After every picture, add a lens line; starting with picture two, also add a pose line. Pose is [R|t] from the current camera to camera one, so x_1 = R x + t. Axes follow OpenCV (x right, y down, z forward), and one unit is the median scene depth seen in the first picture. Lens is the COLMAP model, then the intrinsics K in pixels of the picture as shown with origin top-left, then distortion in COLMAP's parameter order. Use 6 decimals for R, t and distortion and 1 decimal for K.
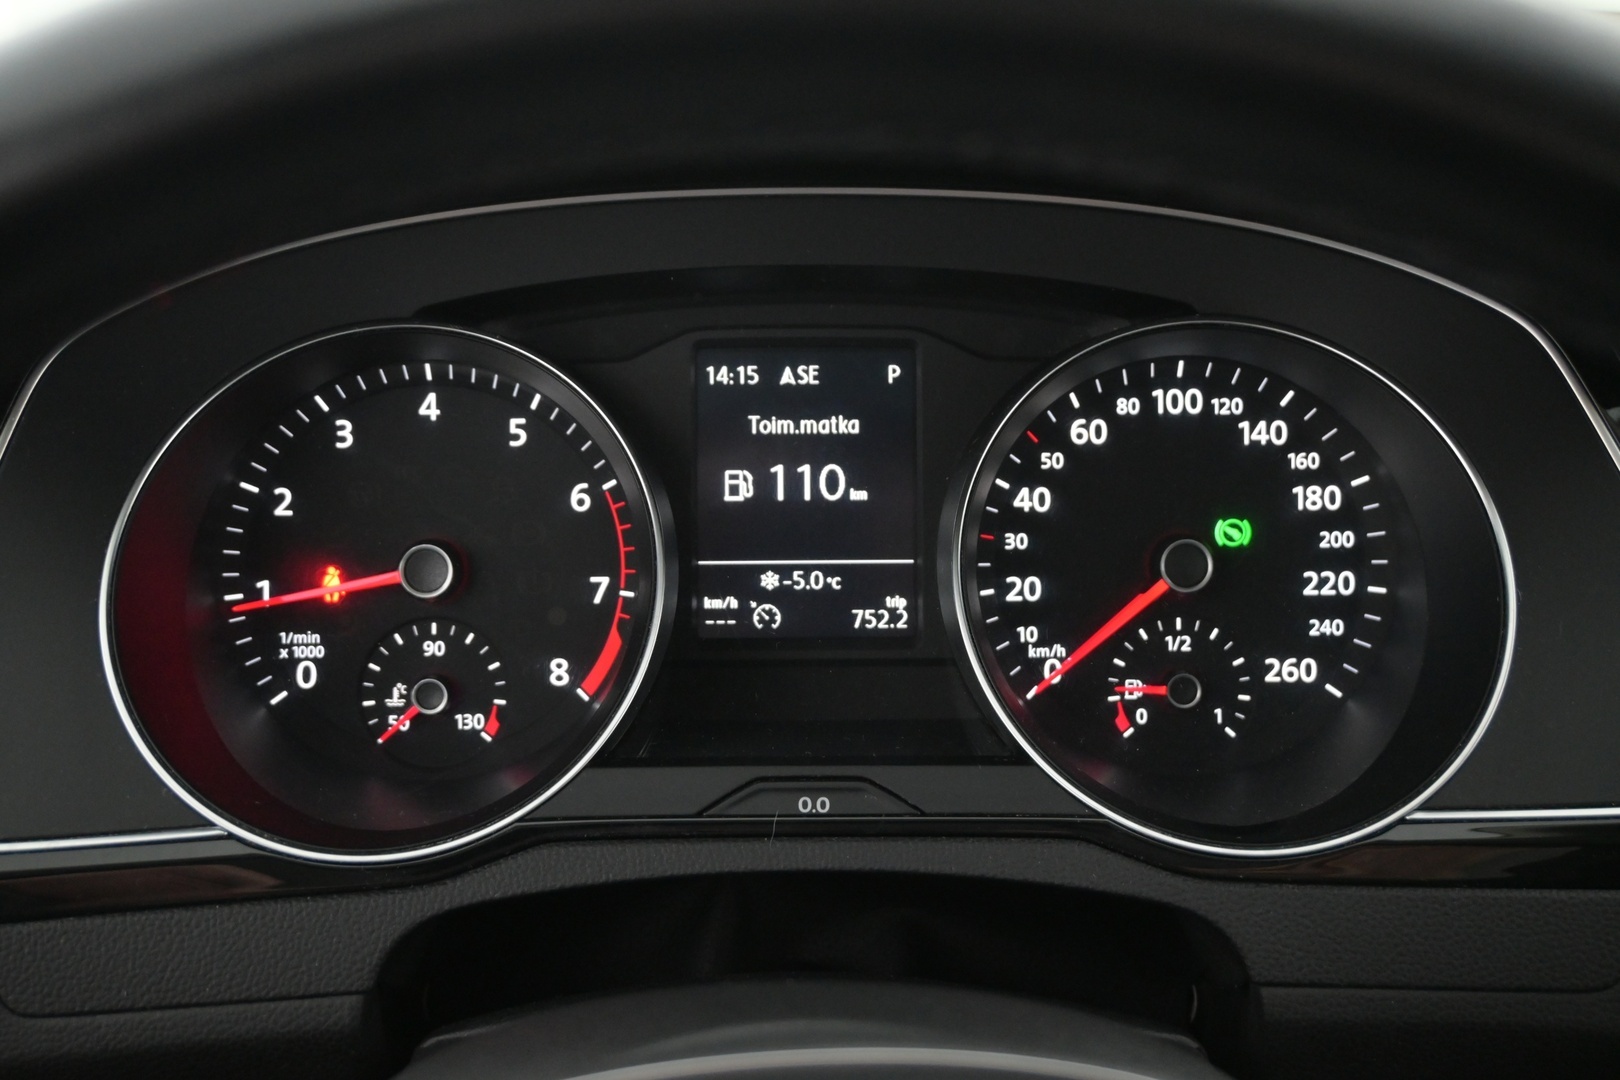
lens RADIAL K [[1877.7, 0, 806.1], [0, 1877.7, 550.0], [0, 0, 1]] dist [0.007764, 0.000000]
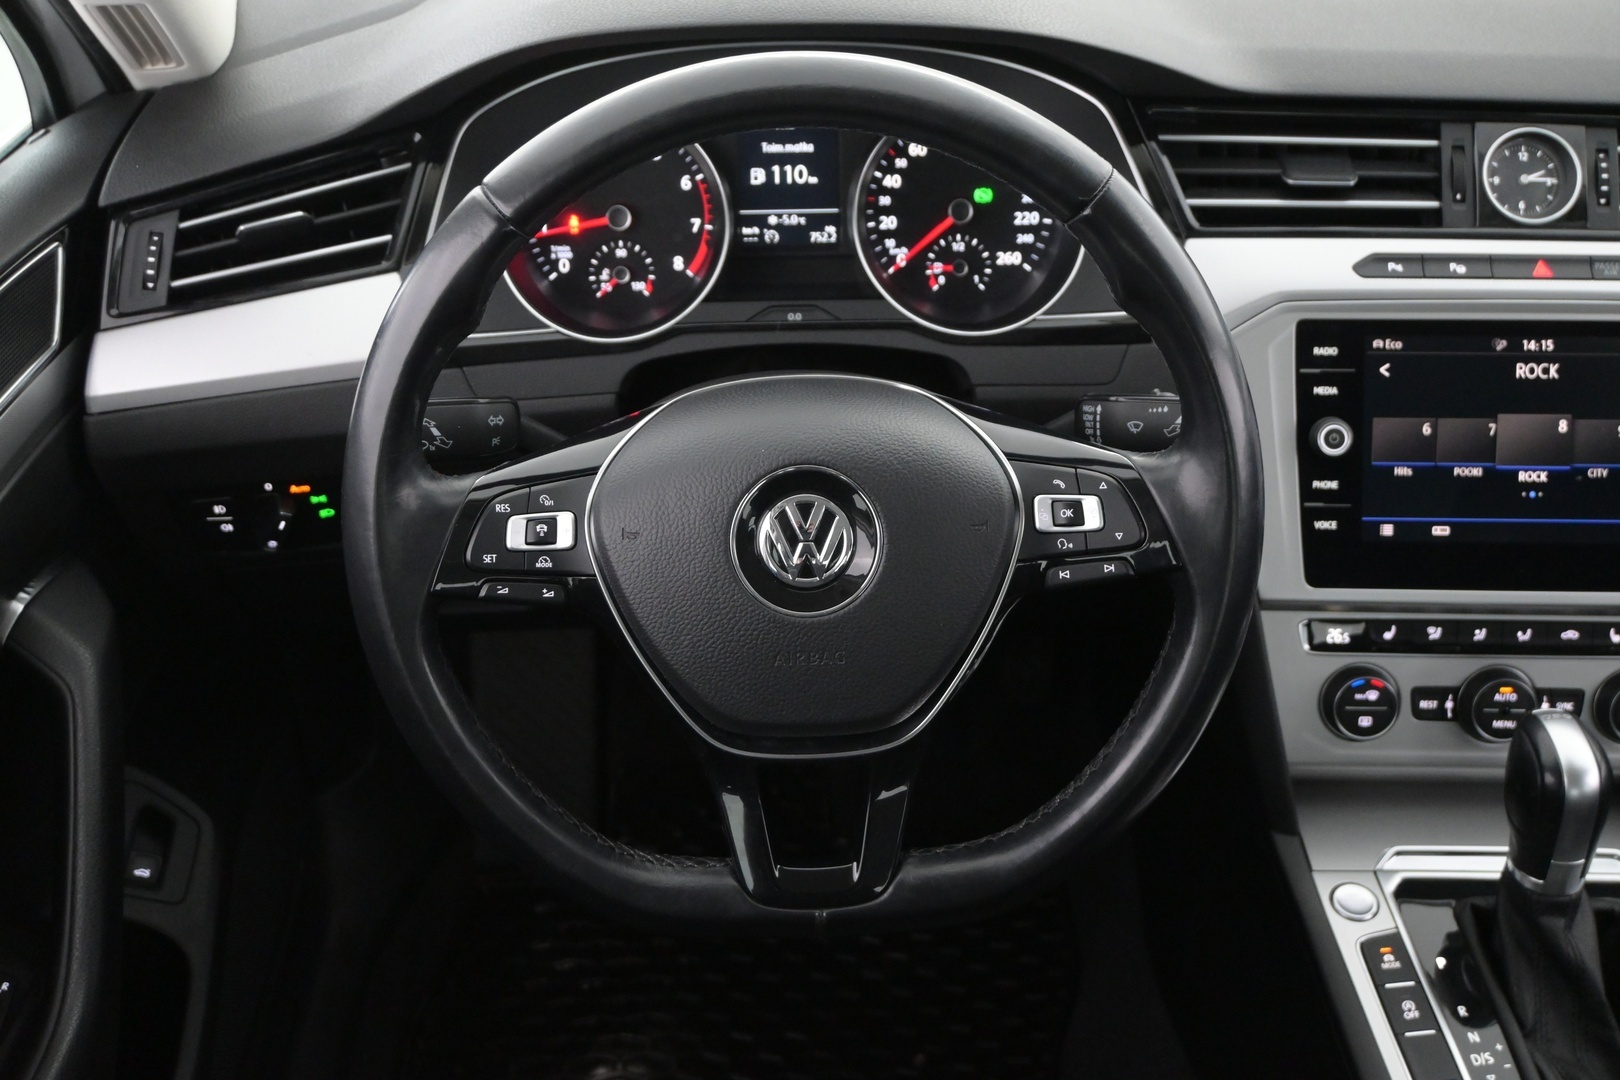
lens RADIAL K [[1877.7, 0, 810.2], [0, 1877.7, 537.4], [0, 0, 1]] dist [0.007764, 0.000000]
pose [[0.999793, -0.014095, 0.014667, -0.013165], [0.010727, 0.977937, 0.208626, -0.078915], [-0.017284, -0.208425, 0.977886, -1.234457]]
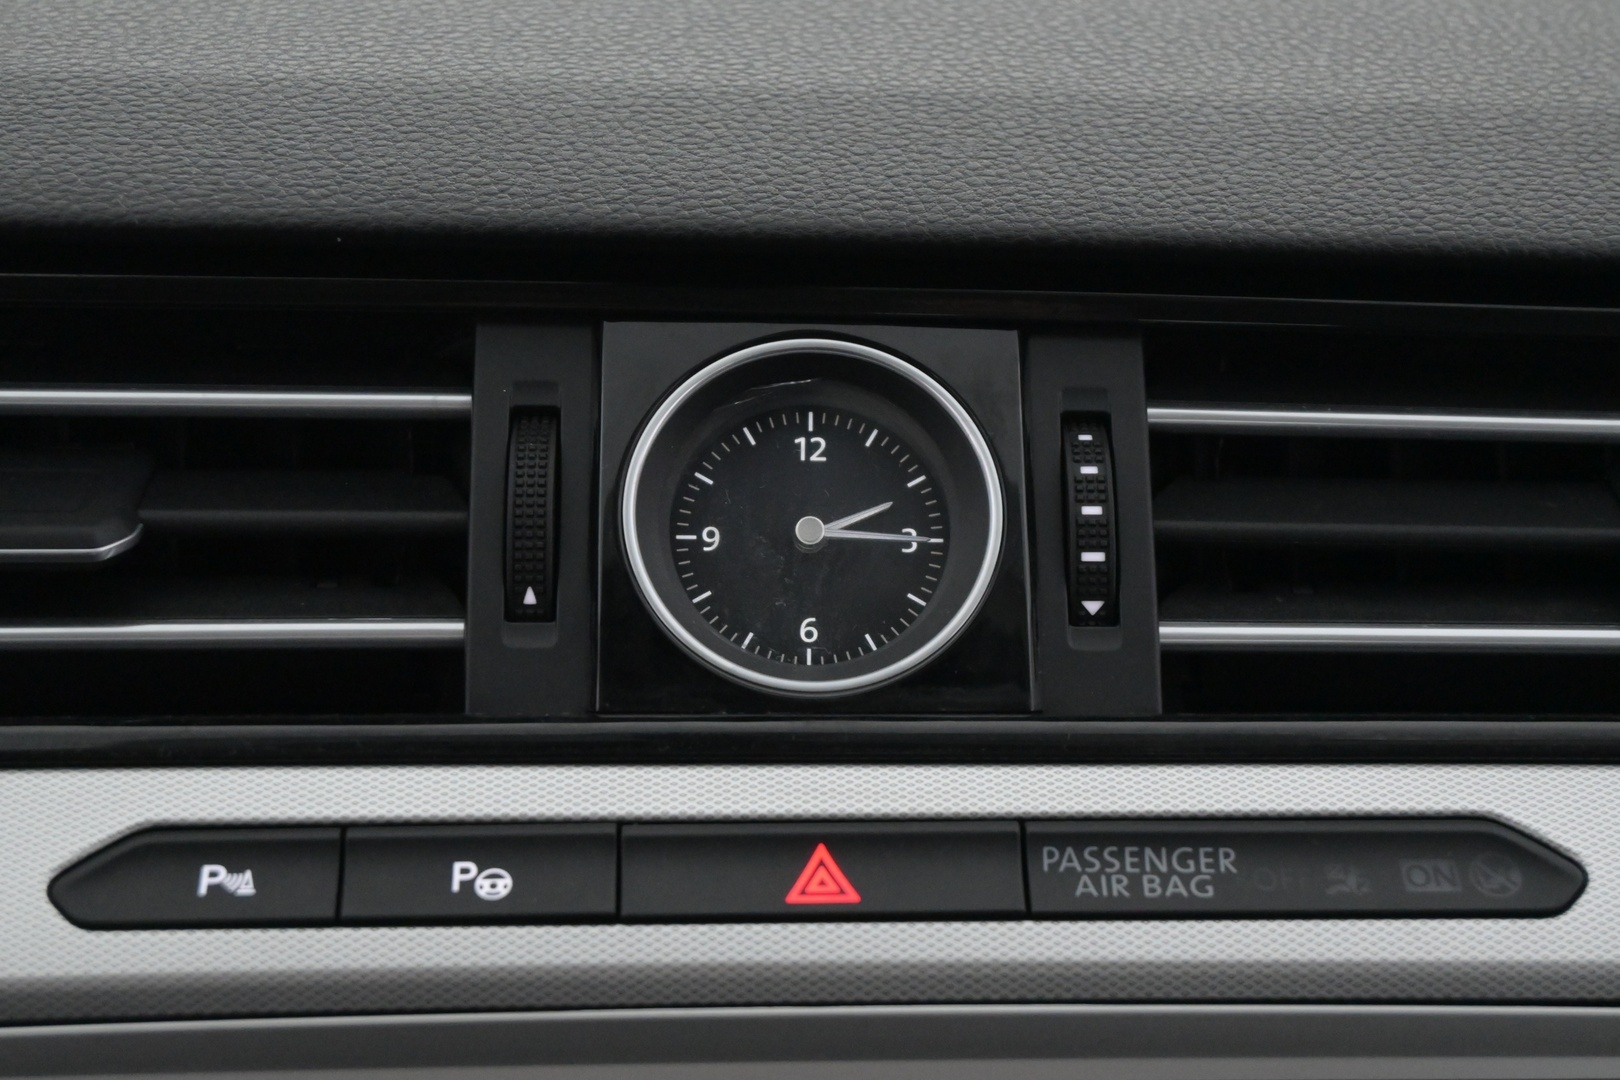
lens RADIAL K [[3113.2, 0, 810.2], [0, 3113.2, 539.4], [0, 0, 1]] dist [0.029451, 0.000000]
pose [[0.997096, -0.024436, 0.072124, 0.752776], [0.026841, 0.999109, -0.032563, 0.007812], [-0.071264, 0.034405, 0.996864, -0.017525]]
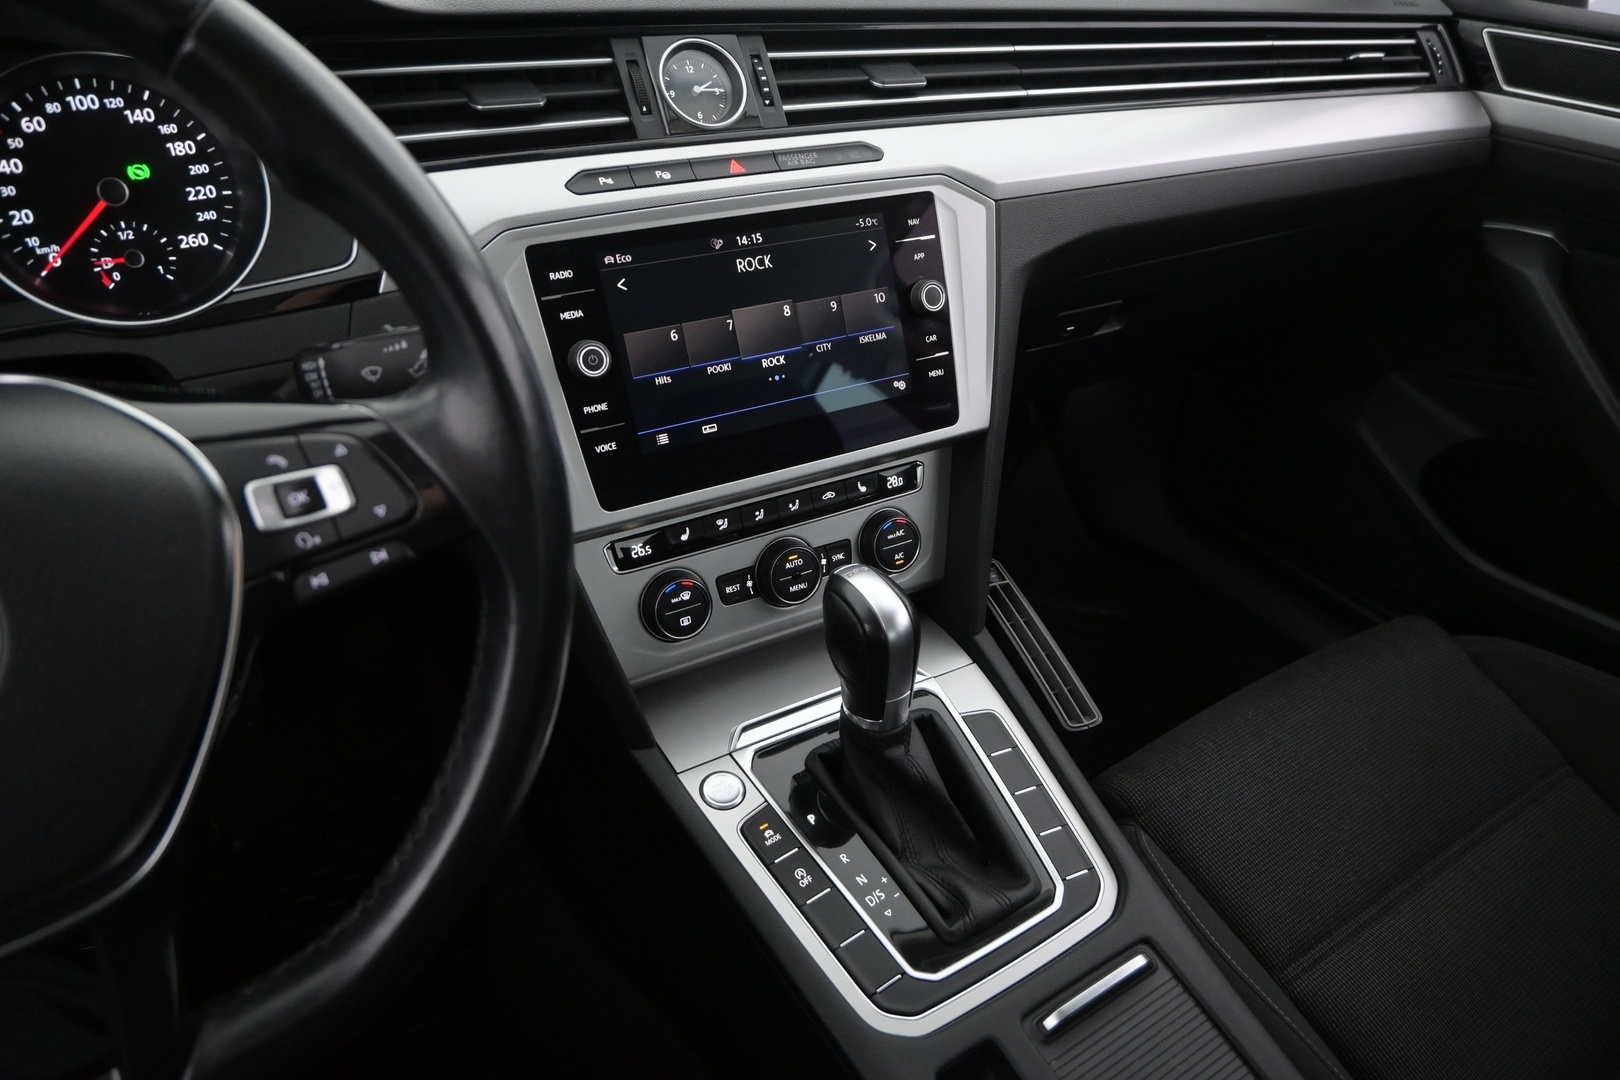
lens RADIAL K [[1113.3, 0, 812.7], [0, 1113.3, 534.6], [0, 0, 1]] dist [-0.002493, 0.000966]
pose [[0.841403, -0.270973, 0.467562, 0.175378], [0.143136, 0.946049, 0.290696, 0.110763], [-0.521107, -0.177667, 0.834794, -0.383469]]
